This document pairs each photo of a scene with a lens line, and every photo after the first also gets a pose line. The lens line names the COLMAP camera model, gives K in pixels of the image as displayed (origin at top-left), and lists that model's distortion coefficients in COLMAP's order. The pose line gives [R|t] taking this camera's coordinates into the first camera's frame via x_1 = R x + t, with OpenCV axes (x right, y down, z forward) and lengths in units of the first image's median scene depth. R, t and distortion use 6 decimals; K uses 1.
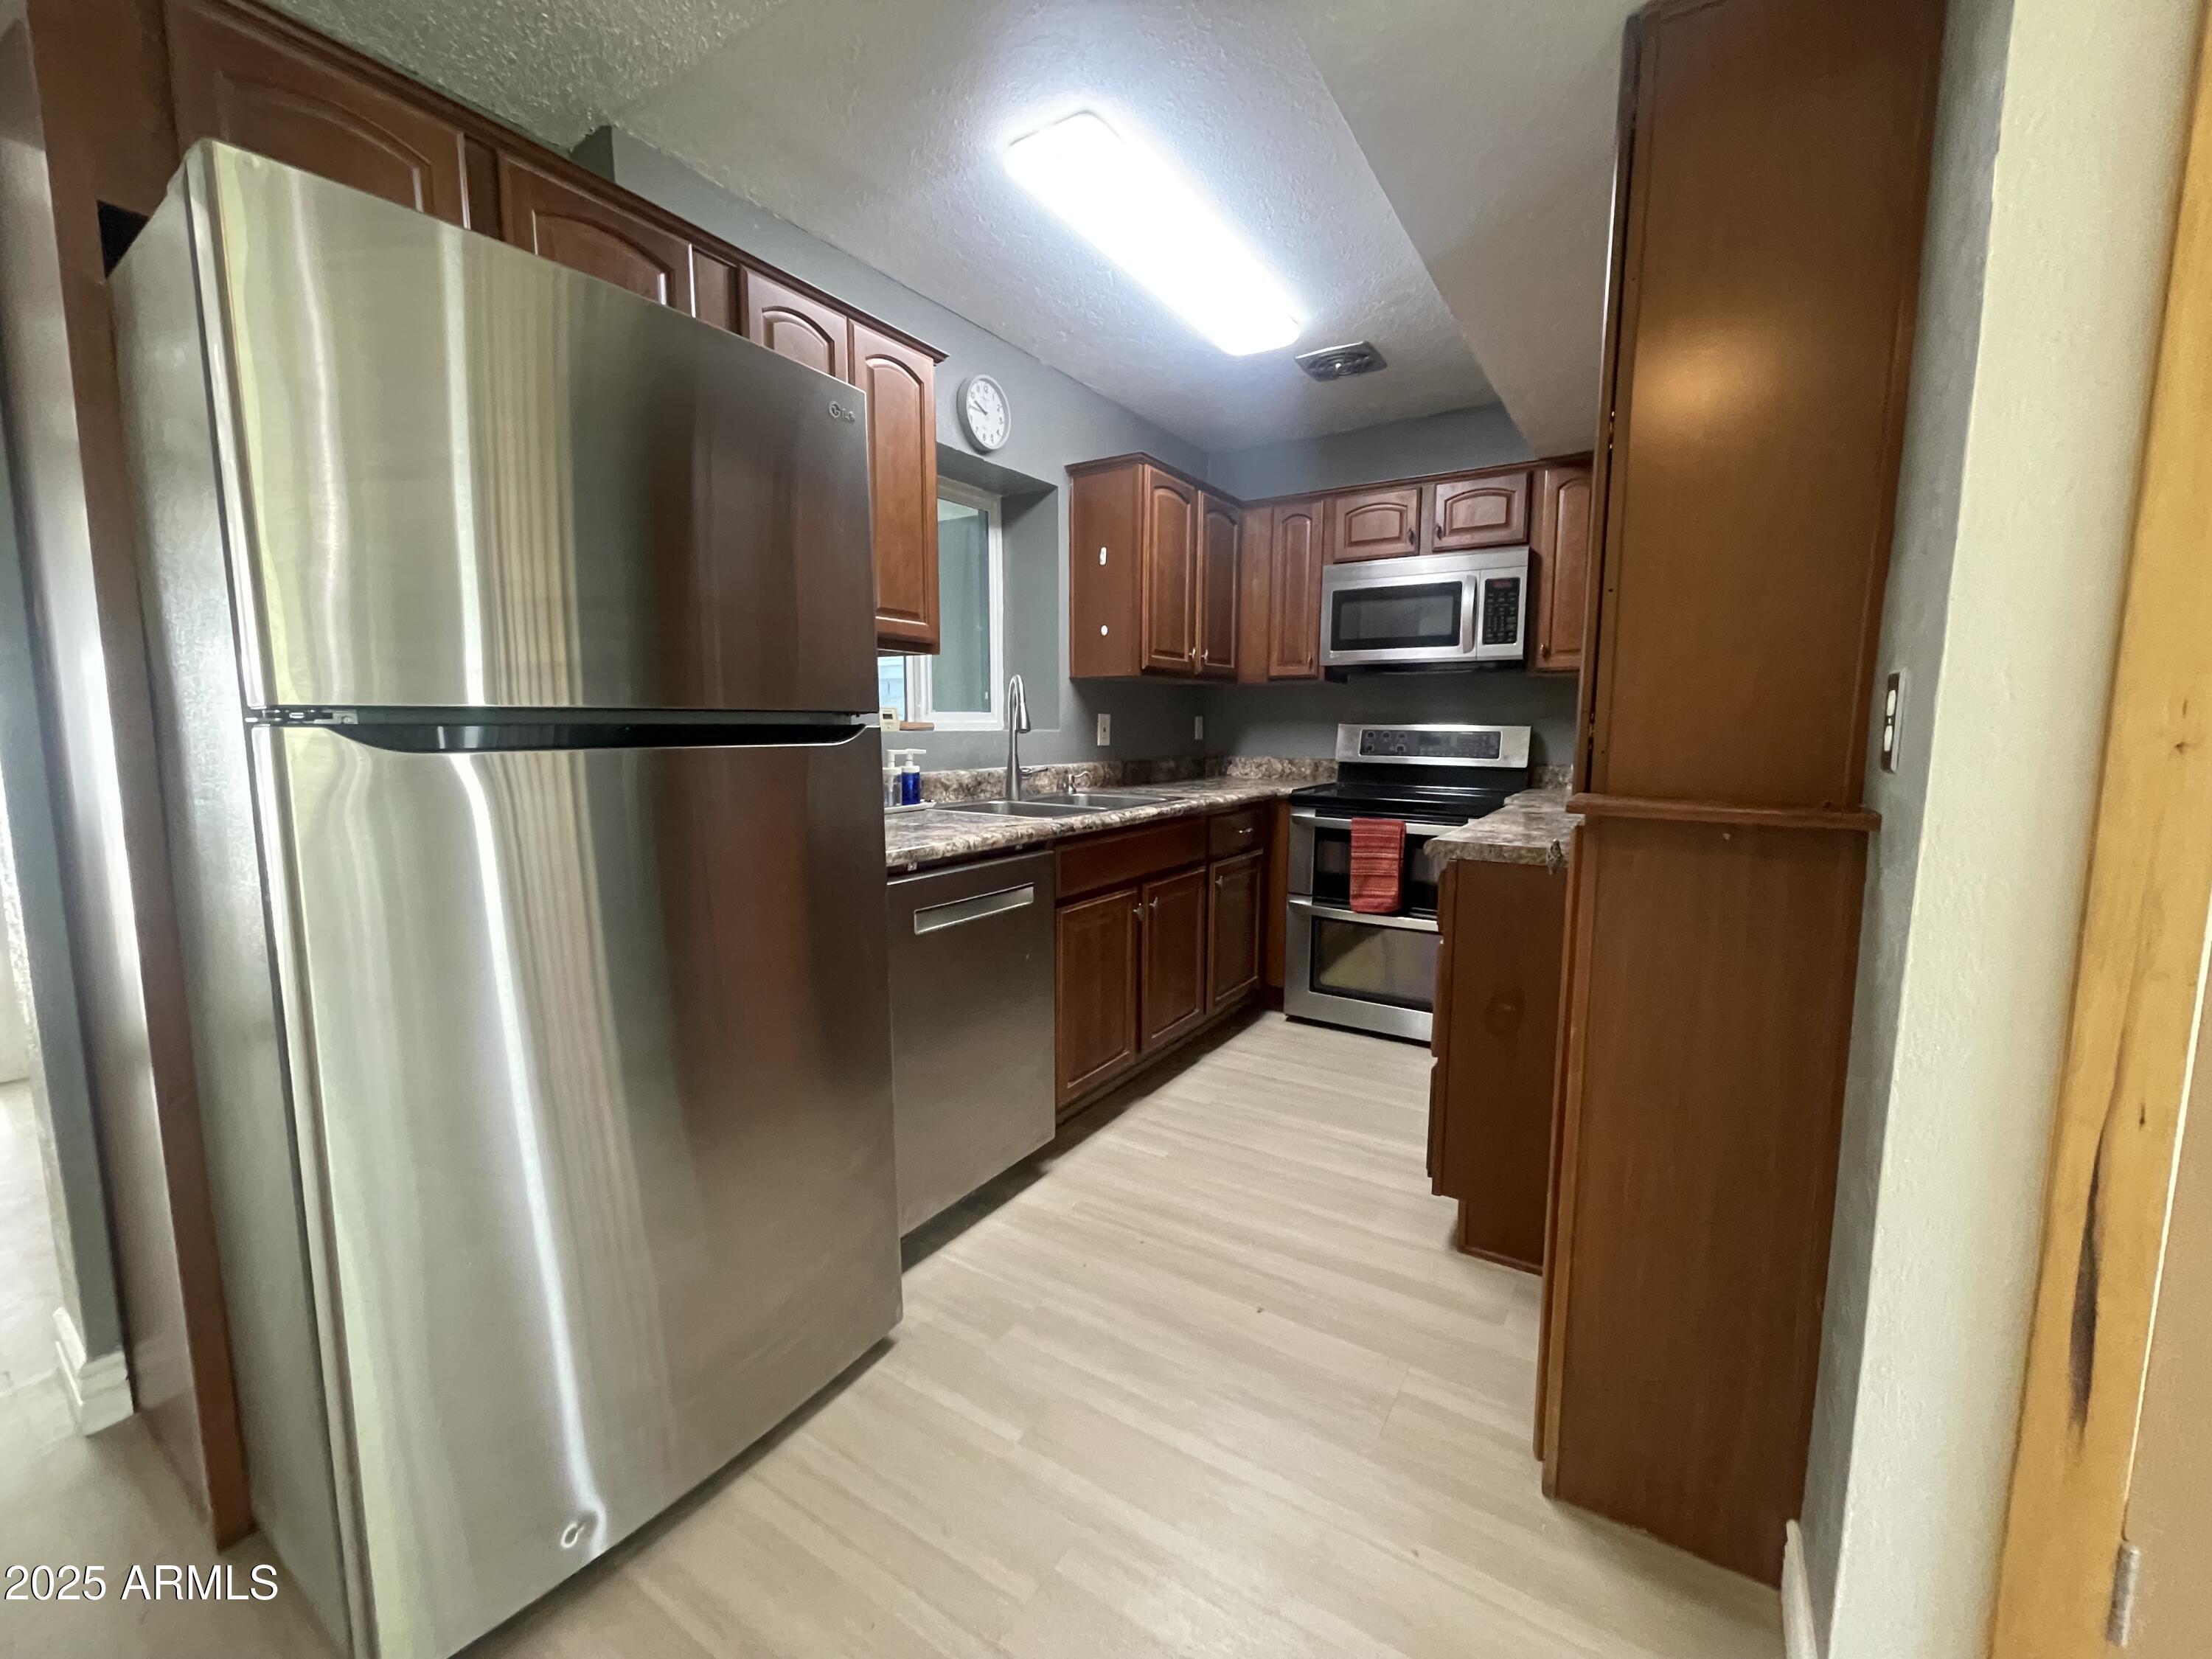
lens RADIAL K [[896.9, 0, 1120.0], [0, 896.9, 833.5], [0, 0, 1]] dist [-0.006856, 0.002109]
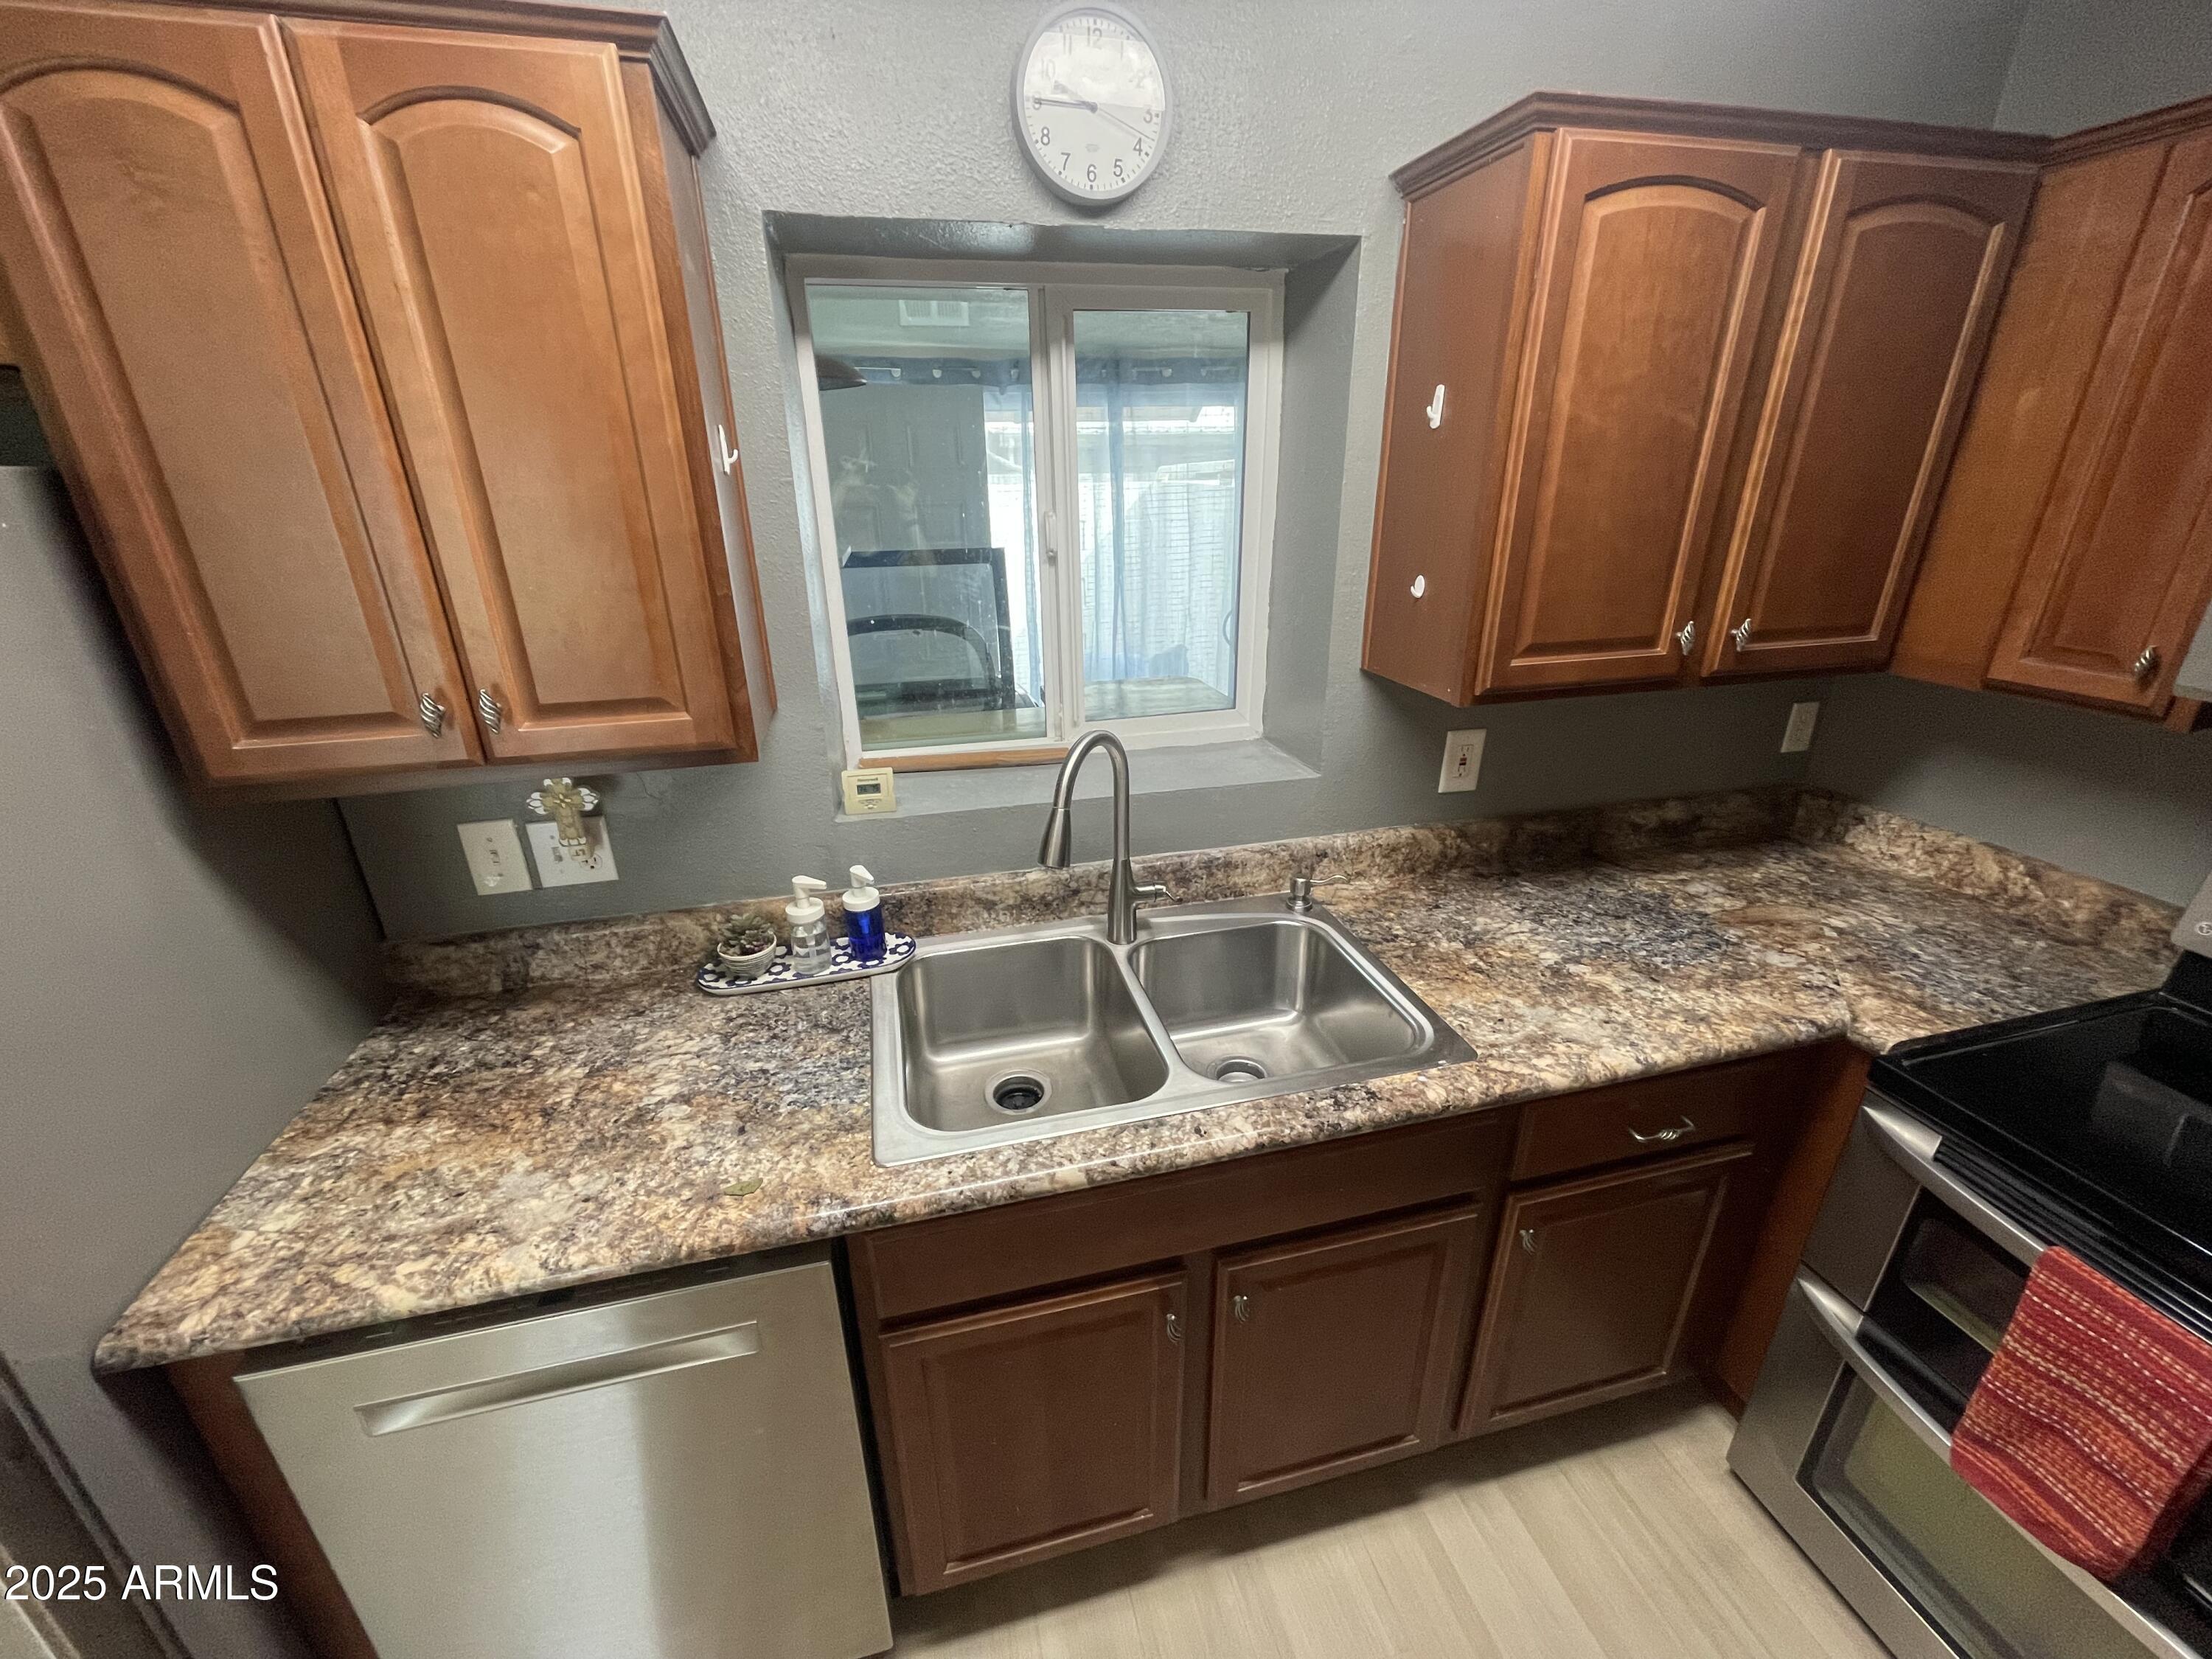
lens RADIAL K [[896.9, 0, 1099.7], [0, 896.9, 827.0], [0, 0, 1]] dist [-0.006856, 0.002109]
pose [[0.715626, 0.246688, -0.653471, 0.176012], [-0.068281, 0.955783, 0.286036, -0.215659], [0.695138, -0.160075, 0.700828, 0.530300]]
